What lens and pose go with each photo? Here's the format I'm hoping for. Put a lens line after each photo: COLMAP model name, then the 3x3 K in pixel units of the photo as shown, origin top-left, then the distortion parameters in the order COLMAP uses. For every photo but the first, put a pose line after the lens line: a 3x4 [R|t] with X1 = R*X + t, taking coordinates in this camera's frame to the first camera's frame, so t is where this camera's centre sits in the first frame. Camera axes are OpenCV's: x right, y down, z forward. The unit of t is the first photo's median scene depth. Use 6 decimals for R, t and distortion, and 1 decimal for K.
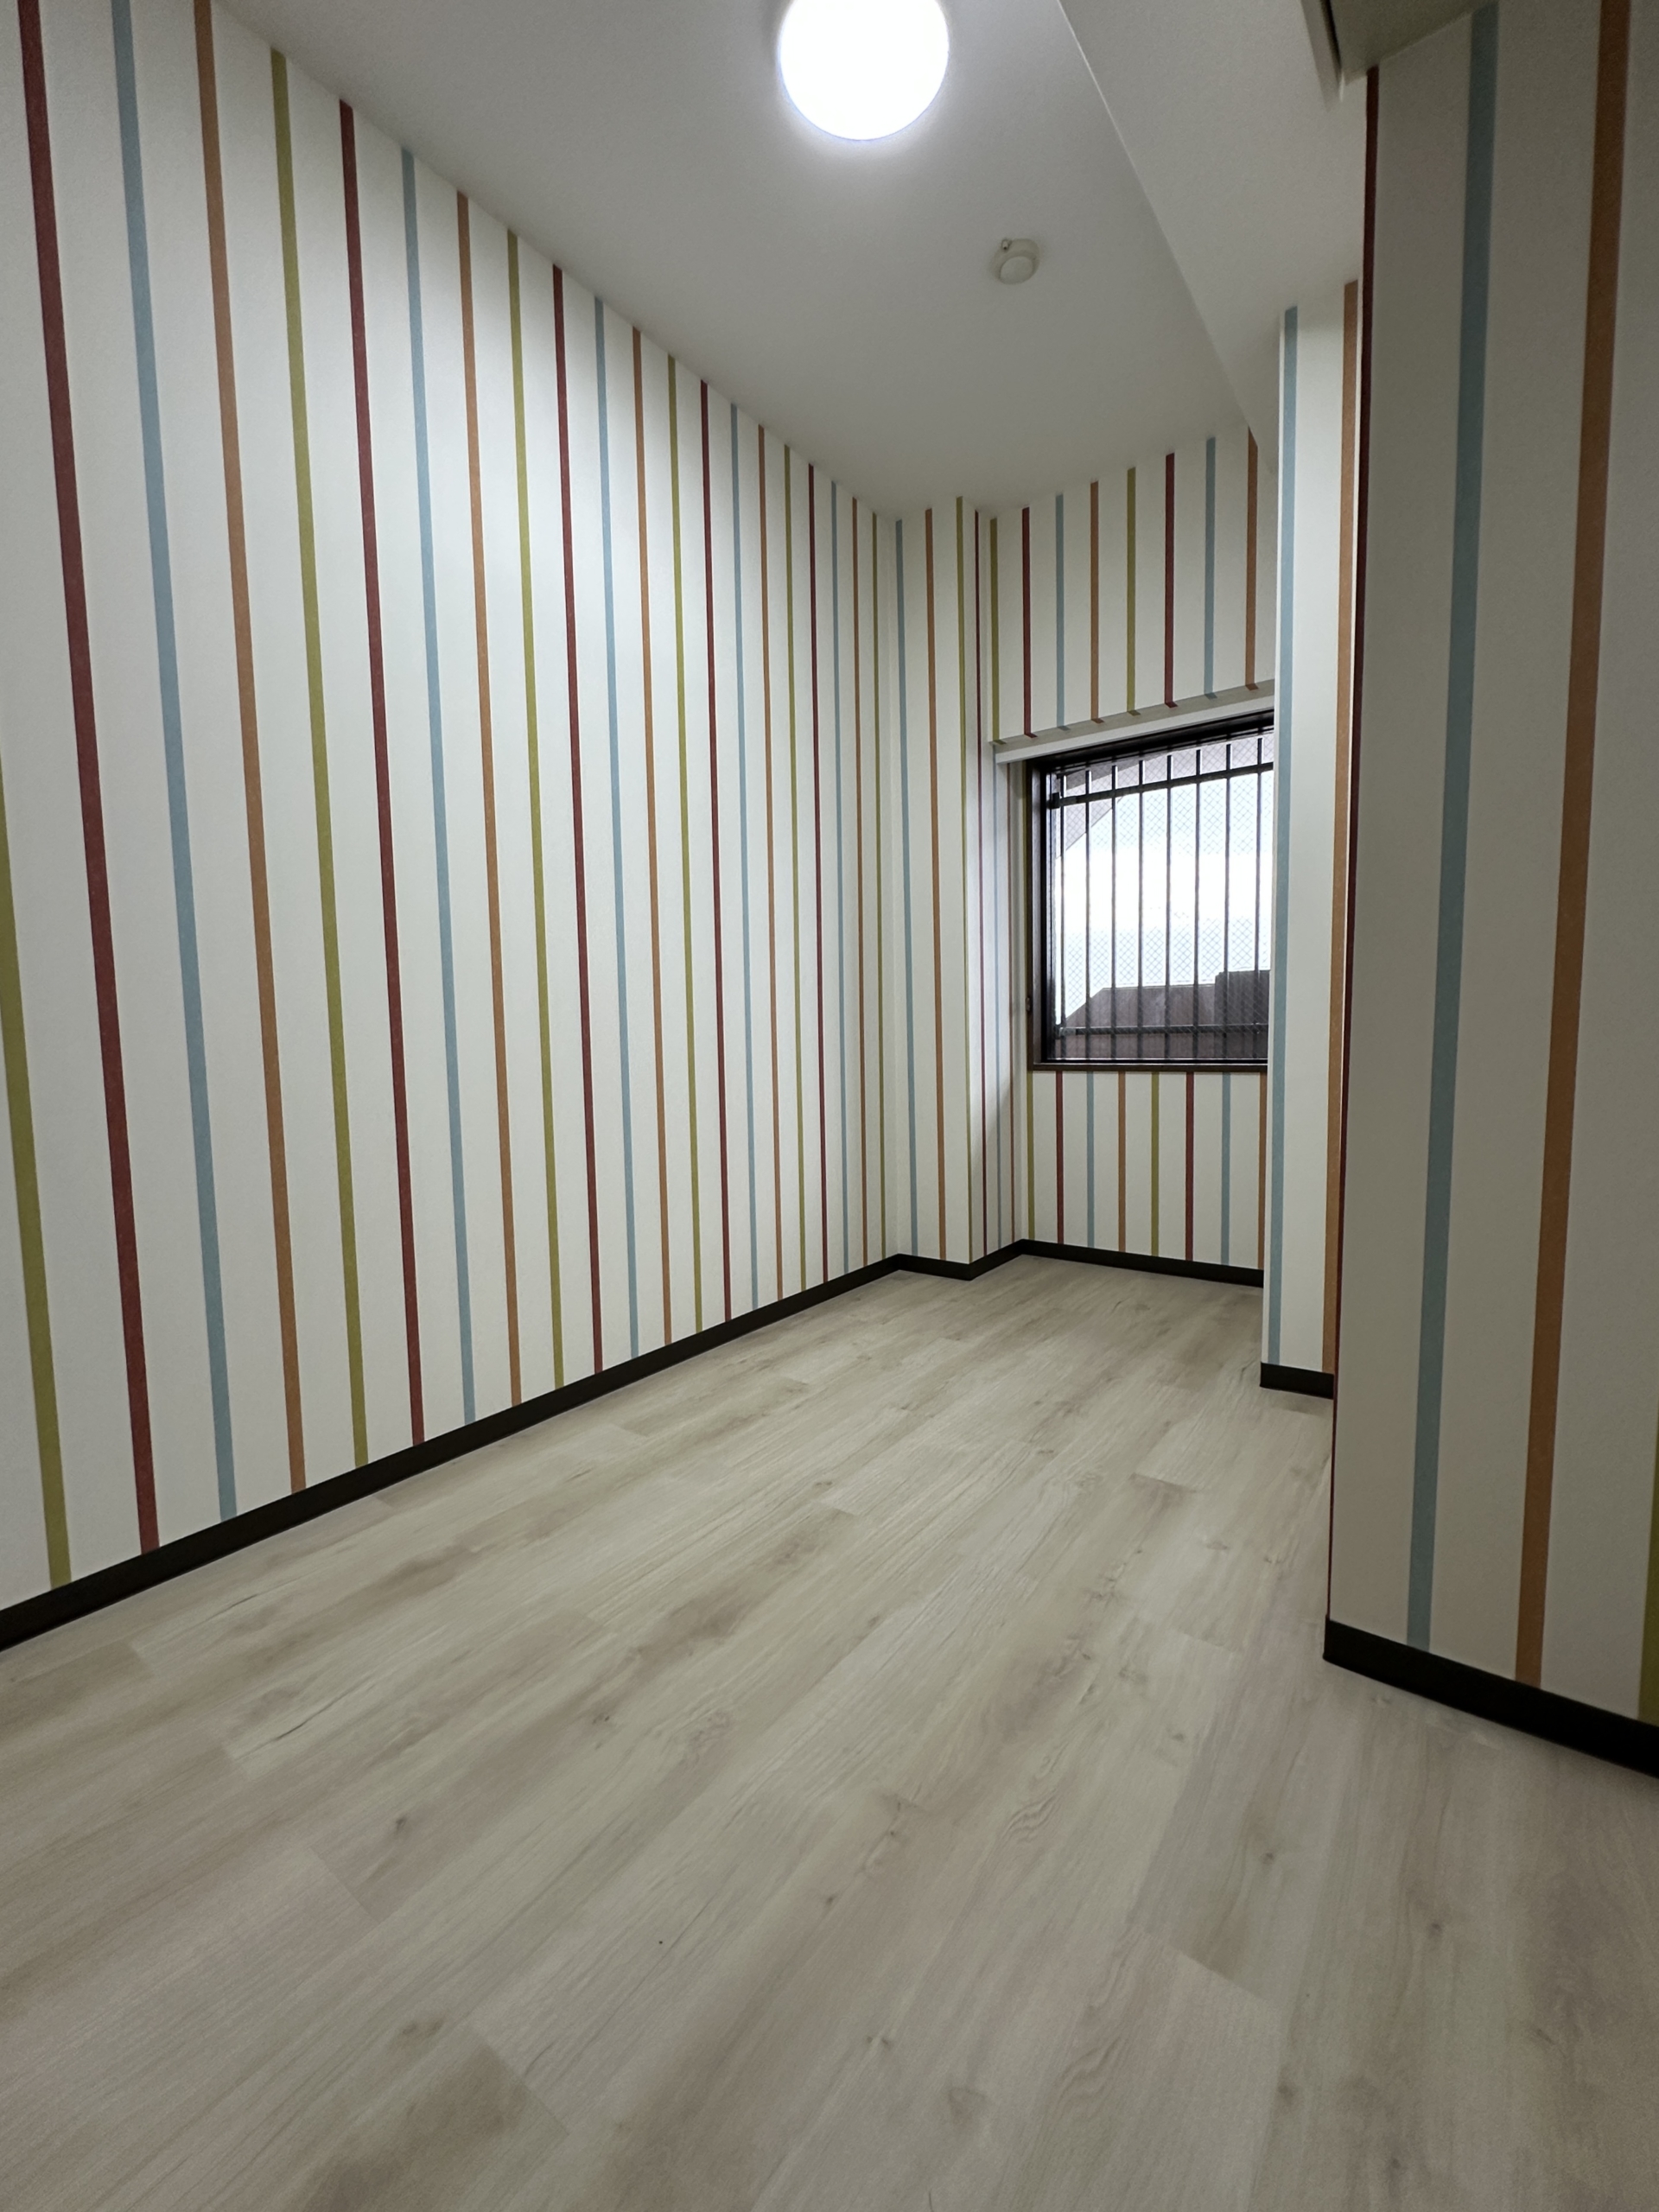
lens RADIAL K [[893.4, 0, 827.5], [0, 893.4, 1098.1], [0, 0, 1]] dist [-0.001400, 0.000264]
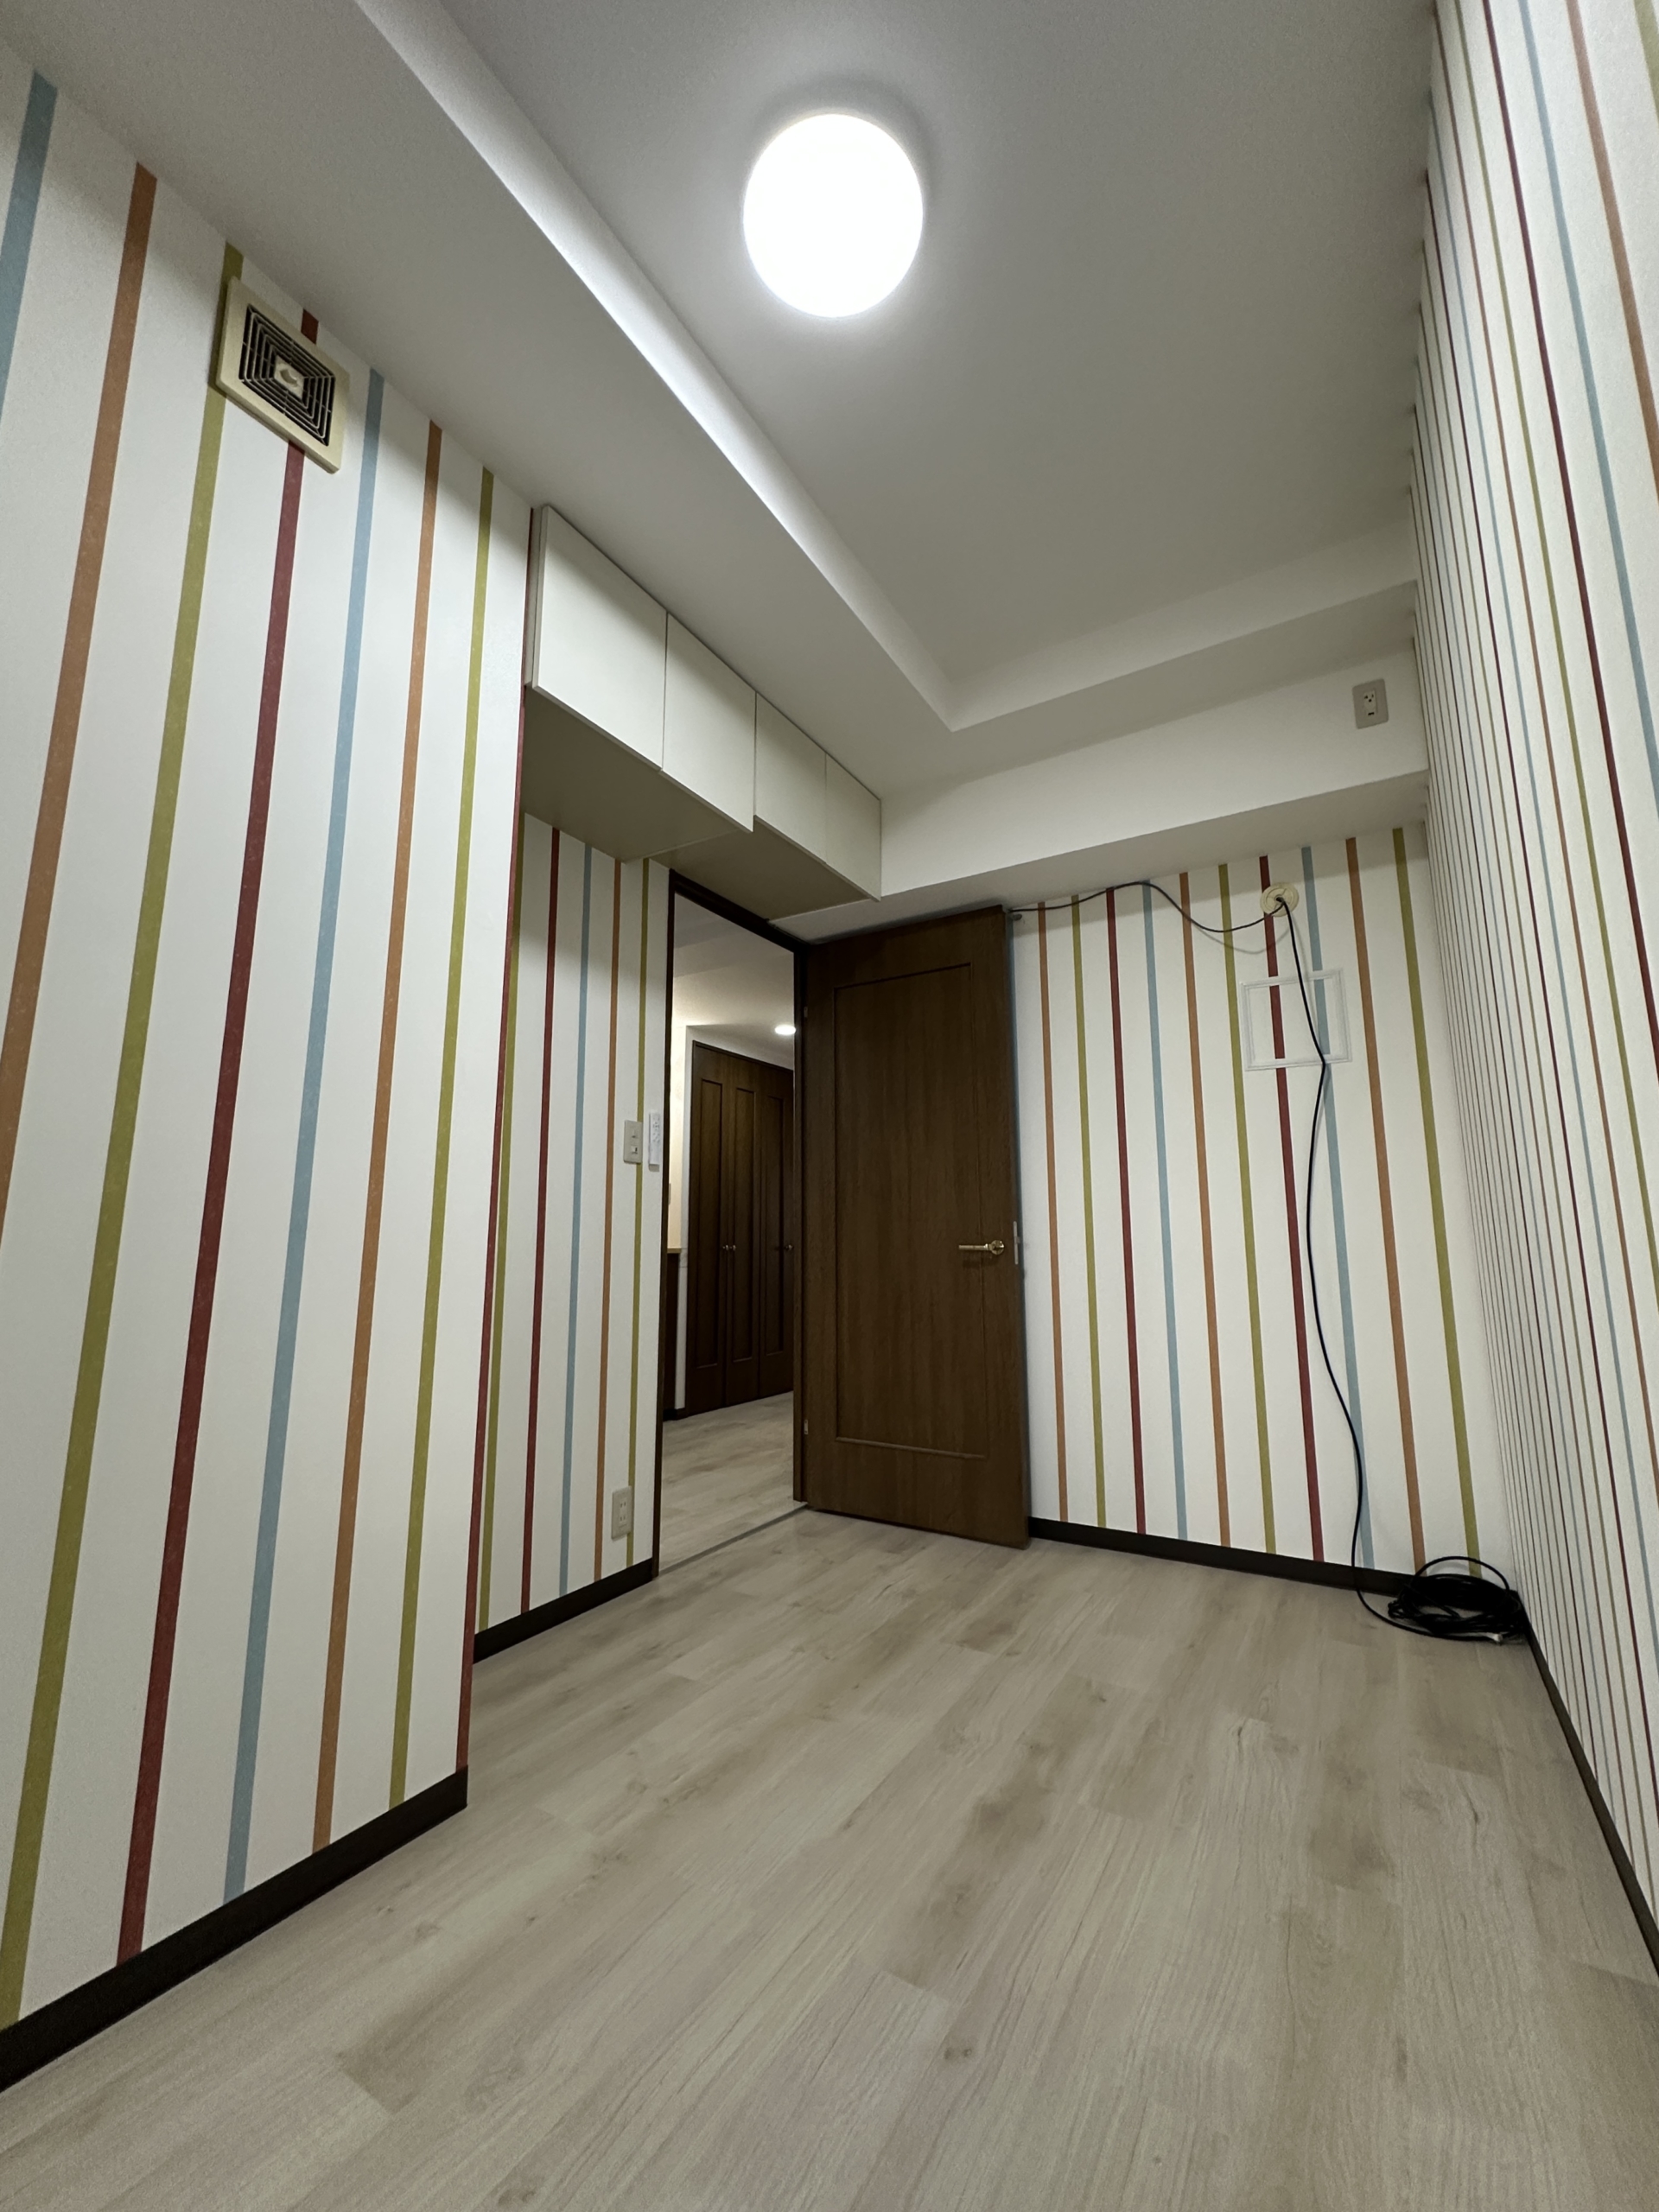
lens RADIAL K [[893.4, 0, 829.7], [0, 893.4, 1103.3], [0, 0, 1]] dist [-0.001400, 0.000264]
pose [[-0.994905, 0.009205, -0.100393, 0.178887], [0.016960, 0.996912, -0.076669, -0.191099], [0.099377, -0.077981, -0.991989, 2.191674]]
